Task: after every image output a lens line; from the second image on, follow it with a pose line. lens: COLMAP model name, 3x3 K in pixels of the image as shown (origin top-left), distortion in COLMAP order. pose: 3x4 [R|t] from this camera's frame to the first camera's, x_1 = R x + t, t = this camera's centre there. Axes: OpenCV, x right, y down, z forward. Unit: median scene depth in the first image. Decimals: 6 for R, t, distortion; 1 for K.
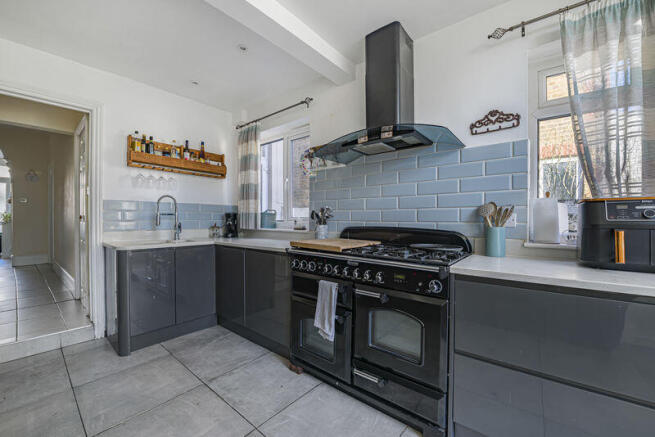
lens RADIAL K [[261.0, 0, 327.5], [0, 261.0, 218.5], [0, 0, 1]] dist [-0.014441, 0.000038]
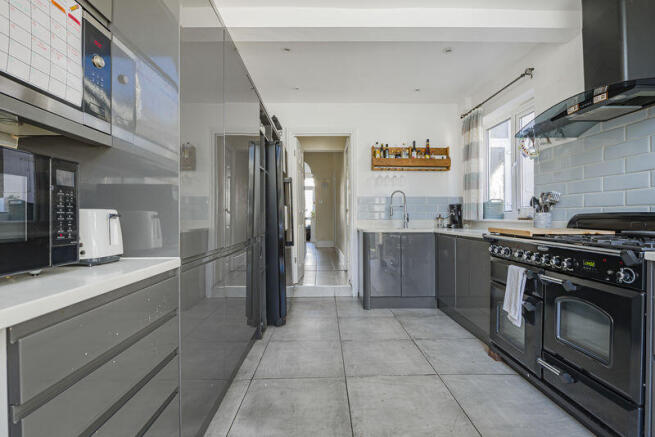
lens RADIAL K [[332.5, 0, 327.5], [0, 332.5, 218.5], [0, 0, 1]] dist [0.000911, -0.000081]
pose [[0.648513, -0.003794, -0.761194, 0.354296], [0.002240, 0.999993, -0.003076, 0.045571], [0.761200, 0.000290, 0.648517, -0.254588]]
